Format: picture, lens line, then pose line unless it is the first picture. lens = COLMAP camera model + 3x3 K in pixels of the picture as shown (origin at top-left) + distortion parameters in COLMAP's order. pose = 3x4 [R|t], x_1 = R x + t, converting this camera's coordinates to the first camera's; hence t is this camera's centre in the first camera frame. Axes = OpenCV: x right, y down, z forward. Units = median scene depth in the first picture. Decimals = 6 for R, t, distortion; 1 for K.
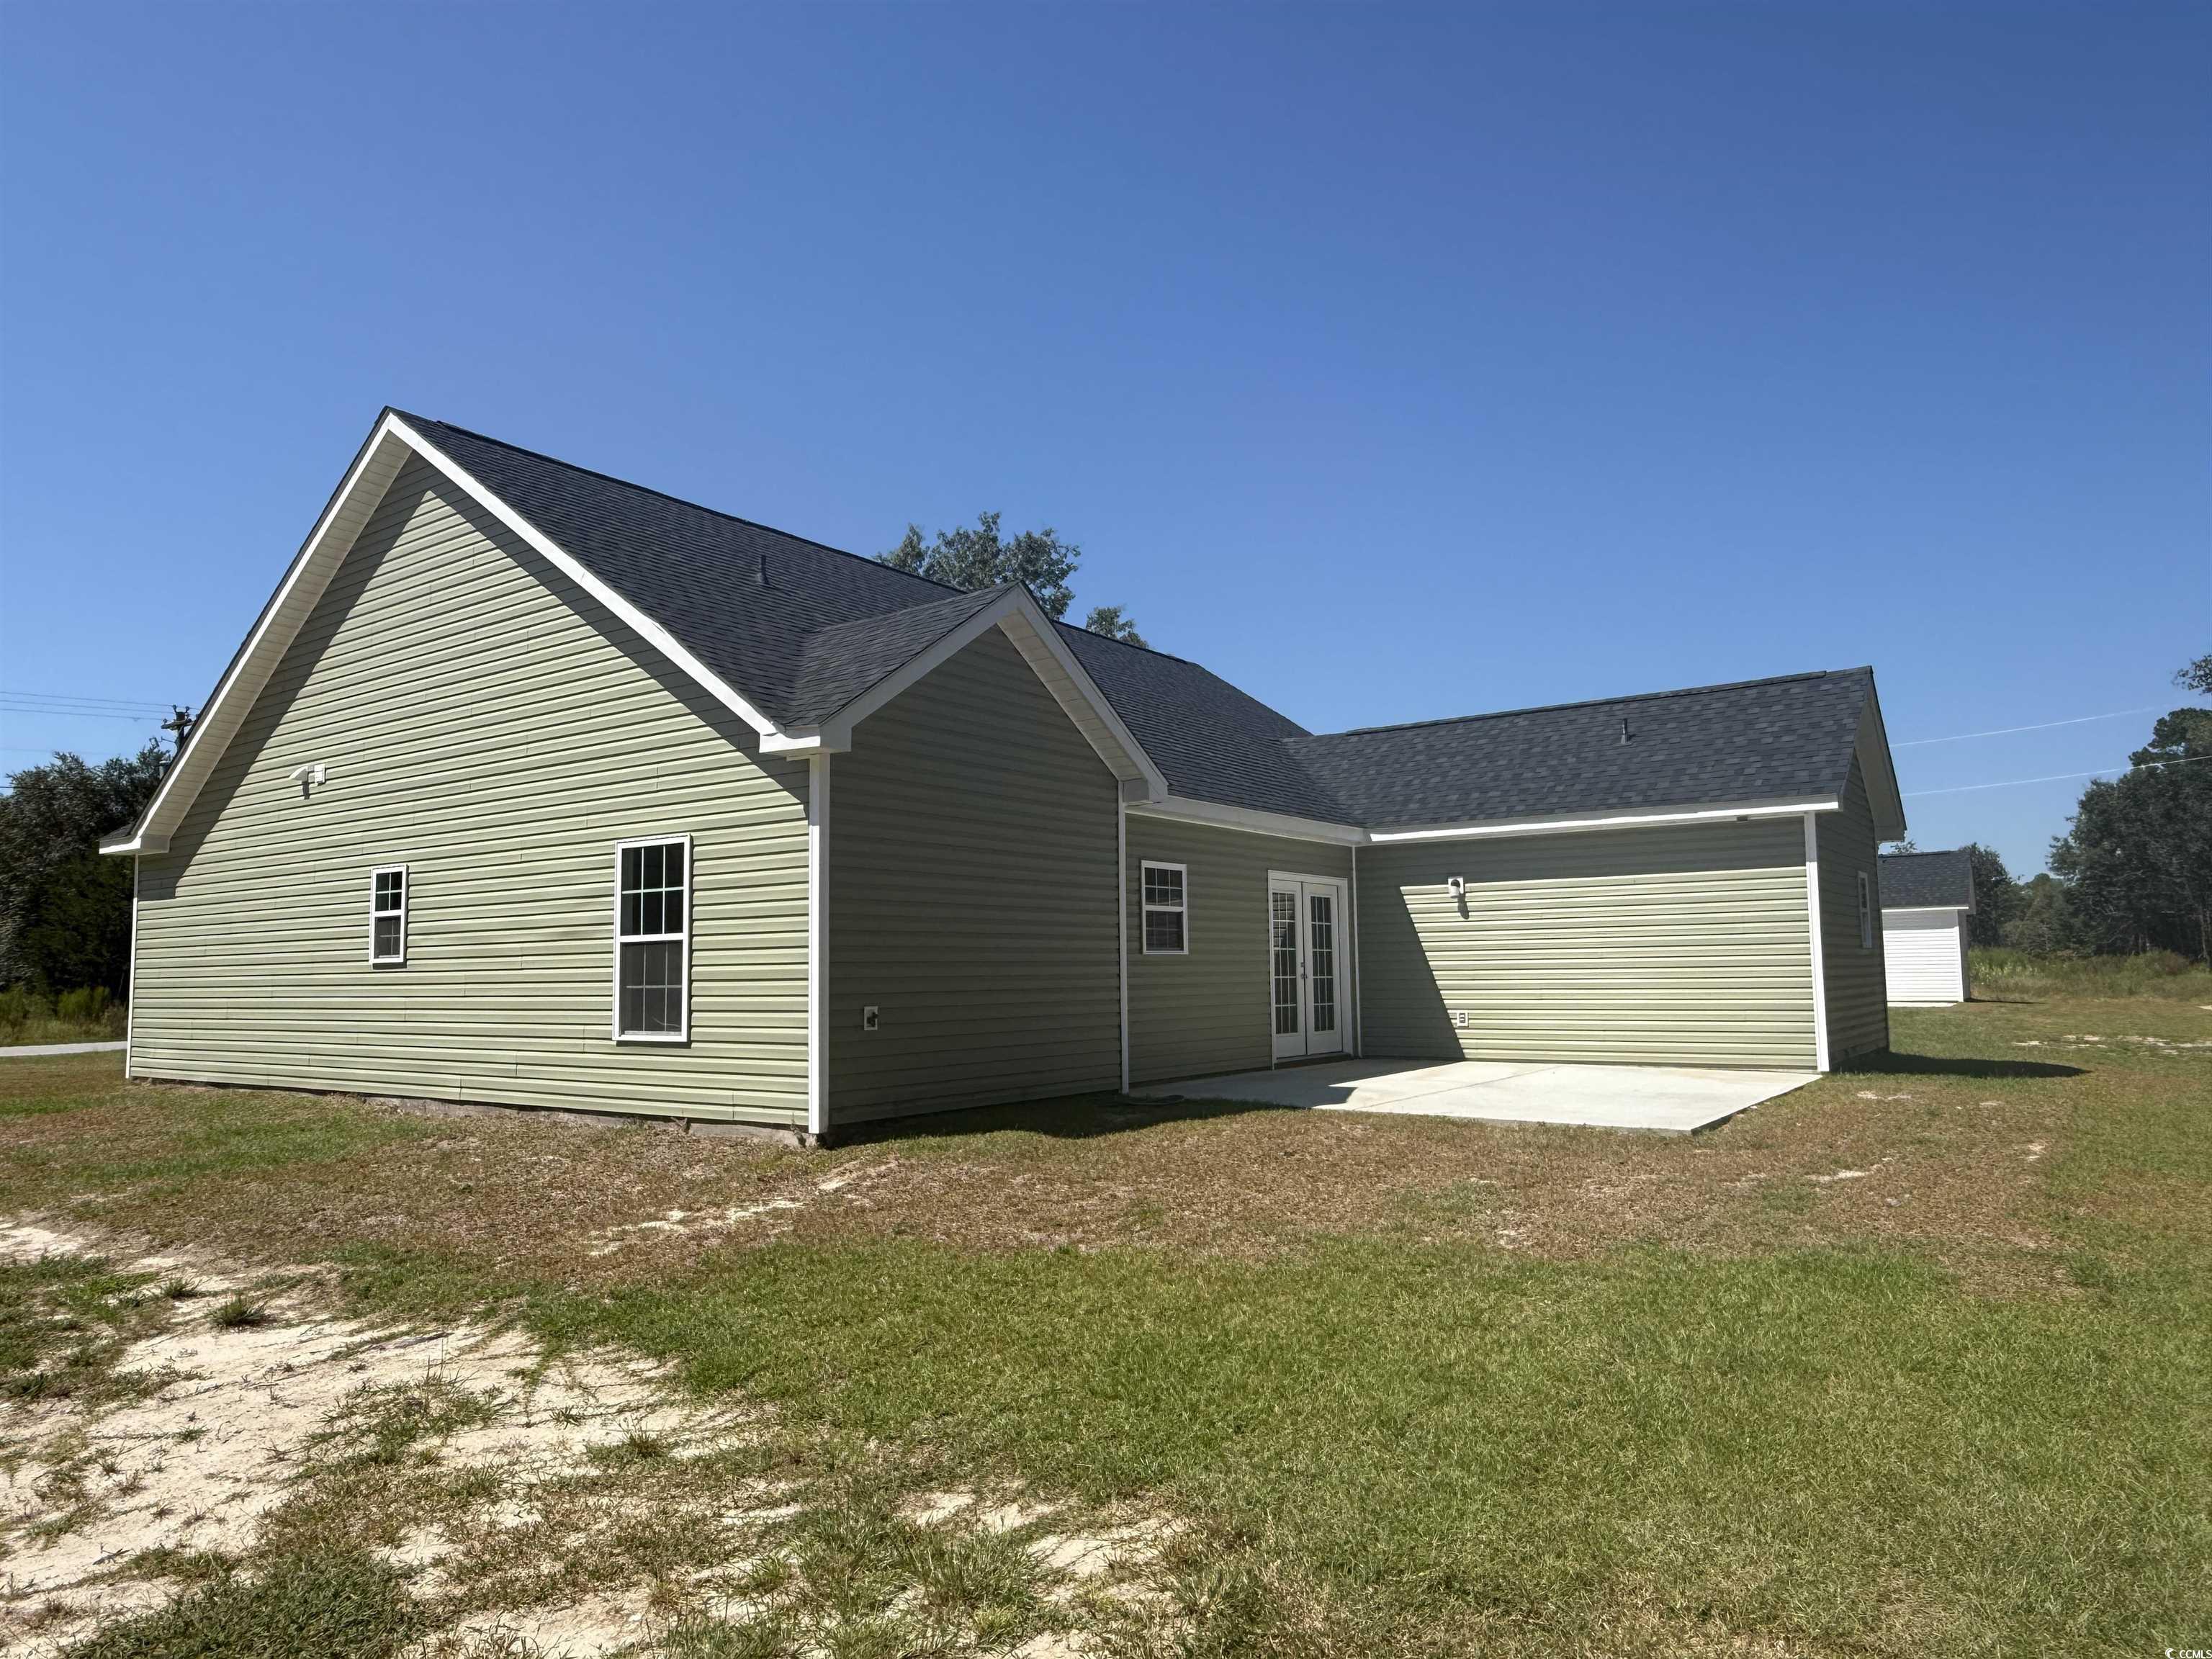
lens RADIAL K [[1390.4, 0, 1108.5], [0, 1390.4, 828.4], [0, 0, 1]] dist [-0.000513, -0.002222]
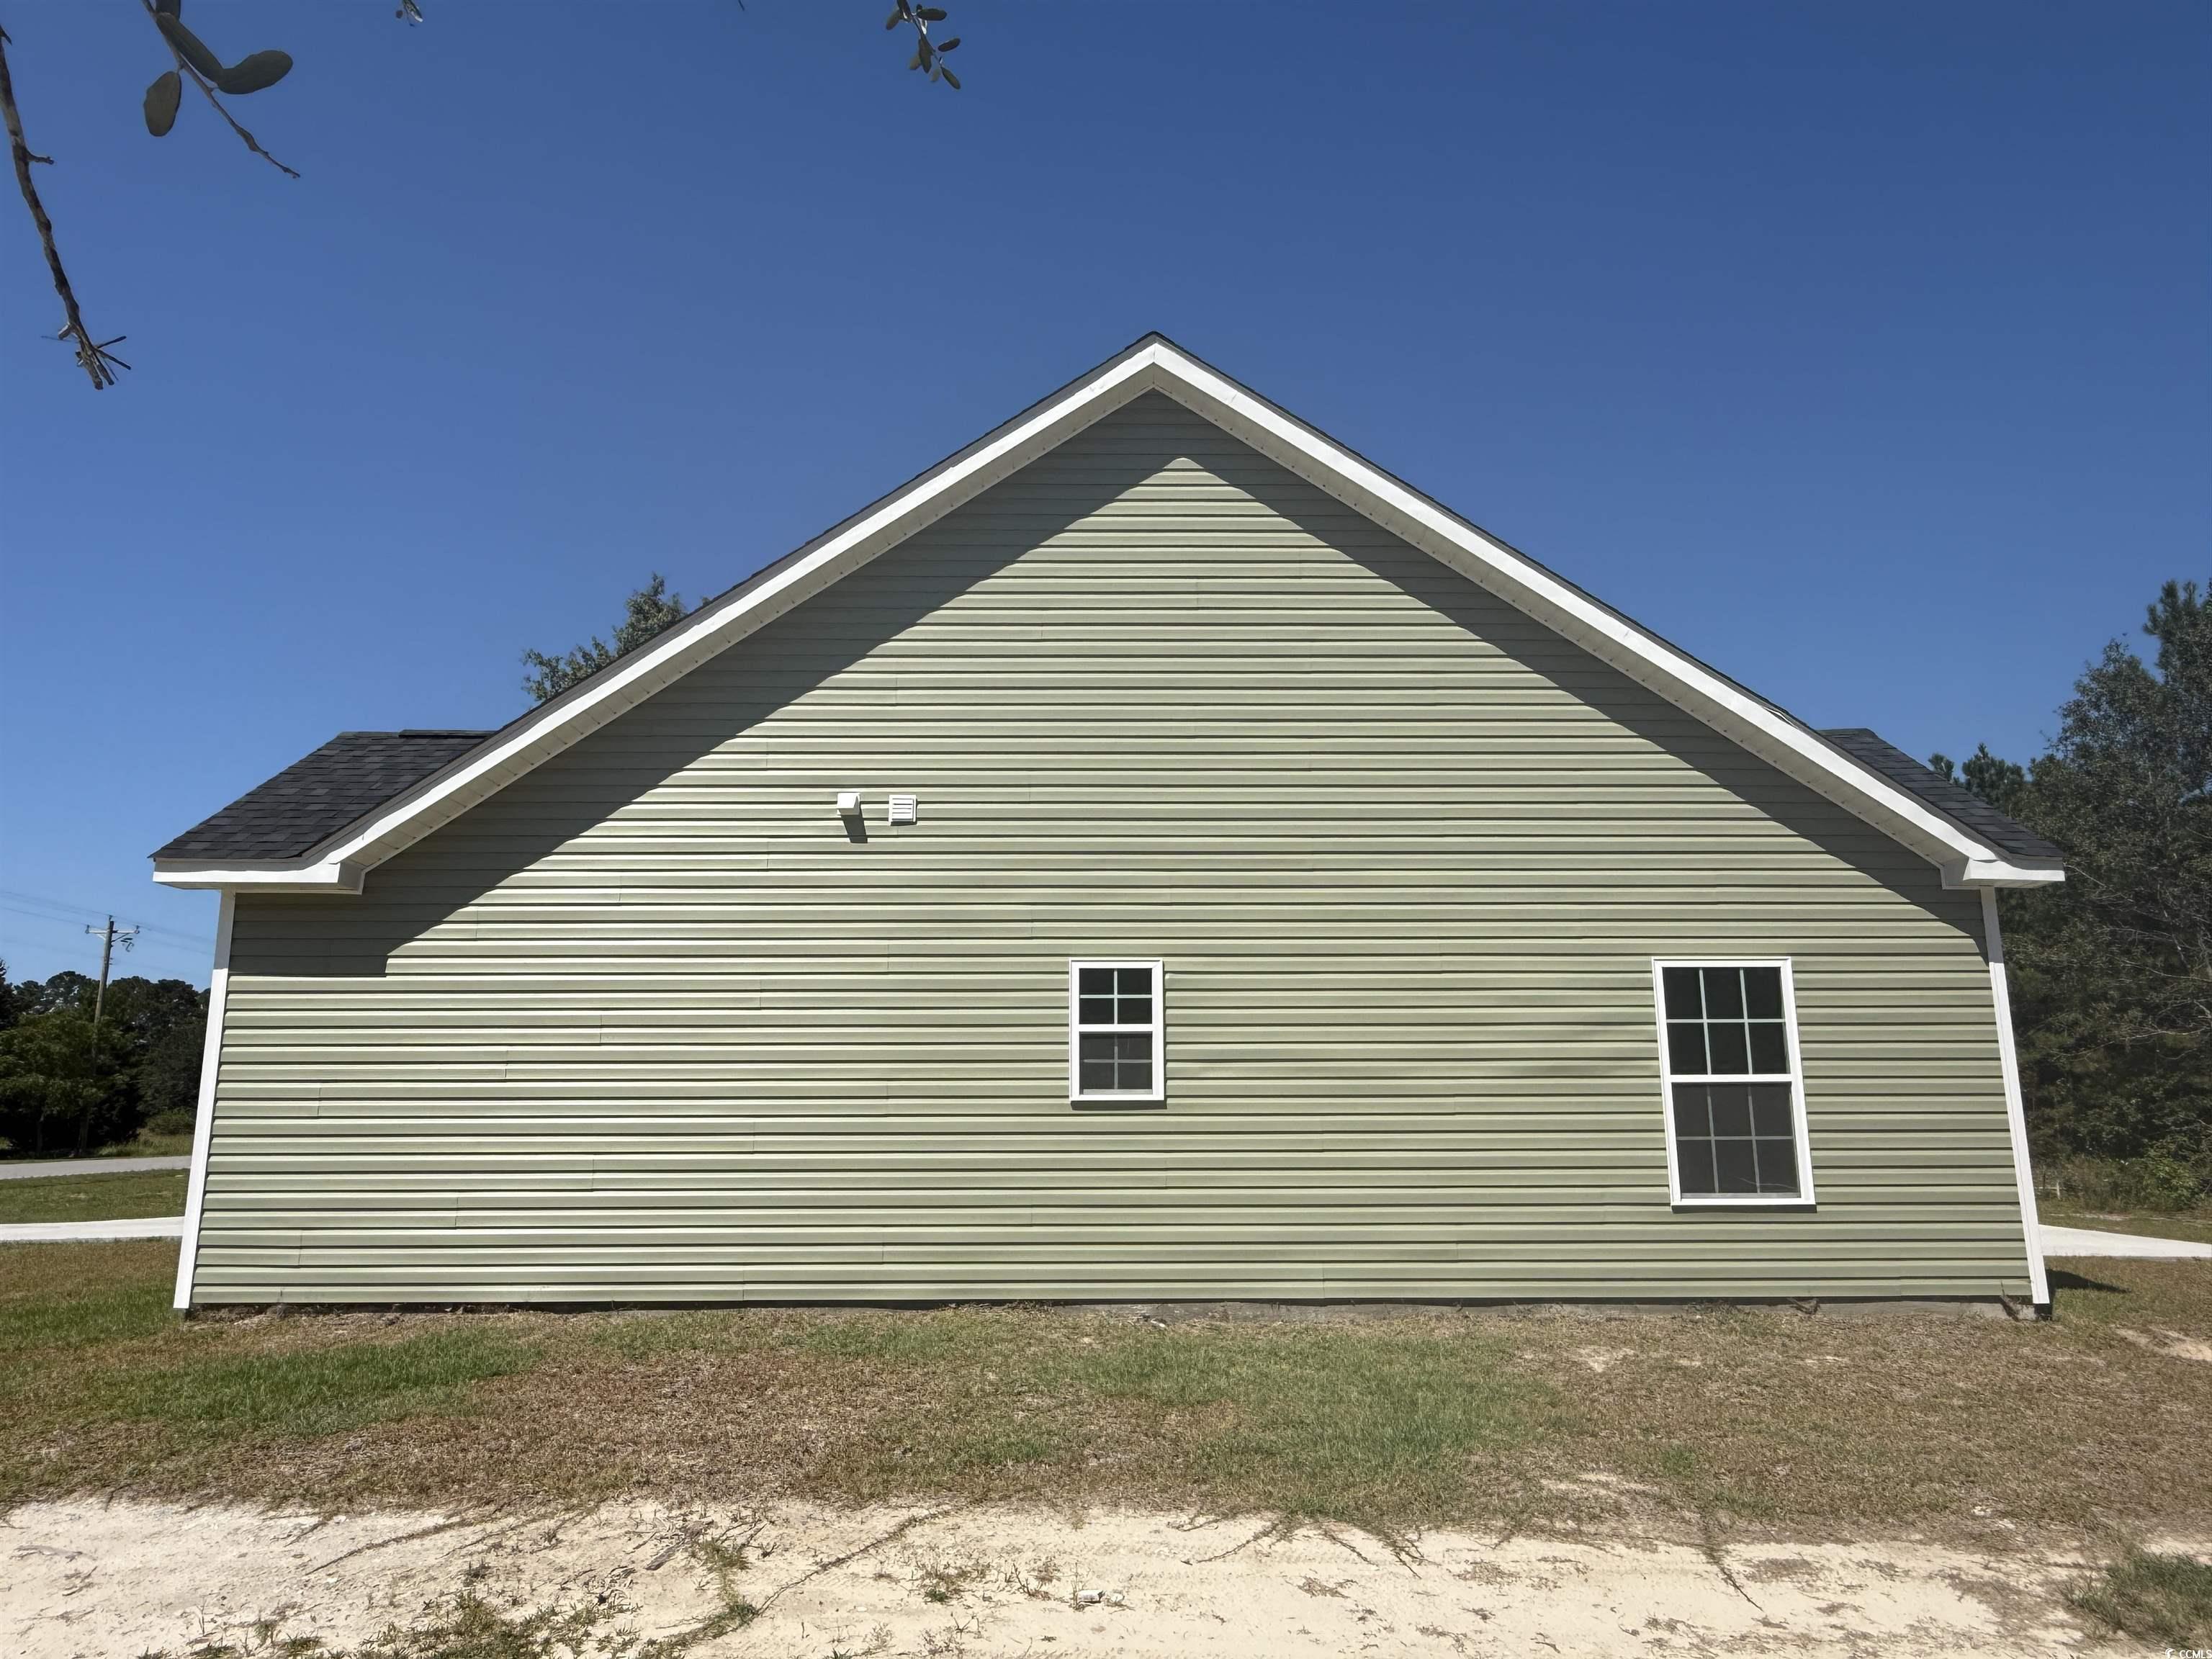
lens RADIAL K [[1390.4, 0, 1108.1], [0, 1390.4, 808.5], [0, 0, 1]] dist [-0.000513, -0.002222]
pose [[0.811724, 0.131800, 0.568975, -1.107921], [-0.069061, 0.989030, -0.130578, 0.052281], [-0.579943, 0.066699, 0.811922, 0.519421]]
